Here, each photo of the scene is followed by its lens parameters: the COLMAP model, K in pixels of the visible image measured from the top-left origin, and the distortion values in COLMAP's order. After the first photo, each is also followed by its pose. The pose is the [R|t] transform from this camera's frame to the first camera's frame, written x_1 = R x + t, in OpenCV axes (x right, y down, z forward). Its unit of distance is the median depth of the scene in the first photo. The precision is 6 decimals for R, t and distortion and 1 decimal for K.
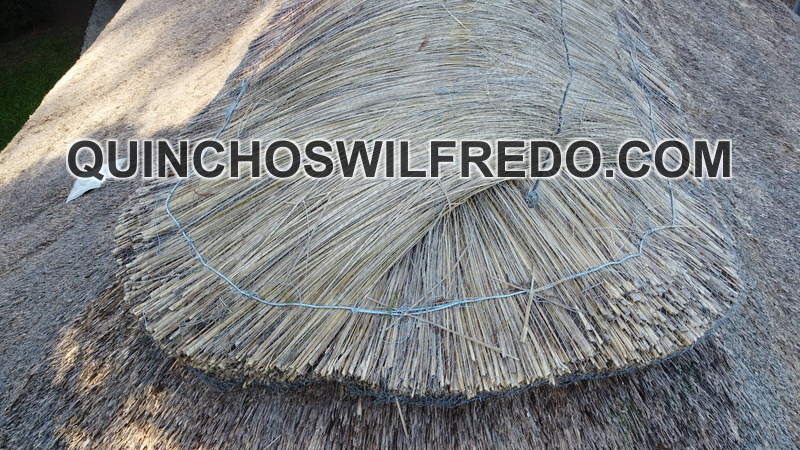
lens RADIAL K [[587.8, 0, 402.3], [0, 587.8, 216.5], [0, 0, 1]] dist [0.124518, -0.288762]
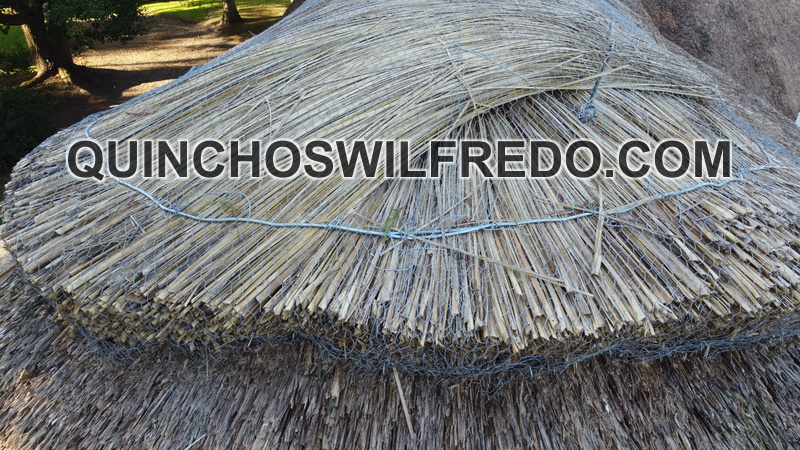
lens RADIAL K [[587.4, 0, 400.0], [0, 587.4, 225.0], [0, 0, 1]] dist [0.089542, -0.201451]
pose [[0.999971, 0.006282, -0.004299, -0.003661], [-0.007151, 0.968818, -0.247671, 0.311184], [0.002609, 0.247694, 0.968835, 0.361972]]
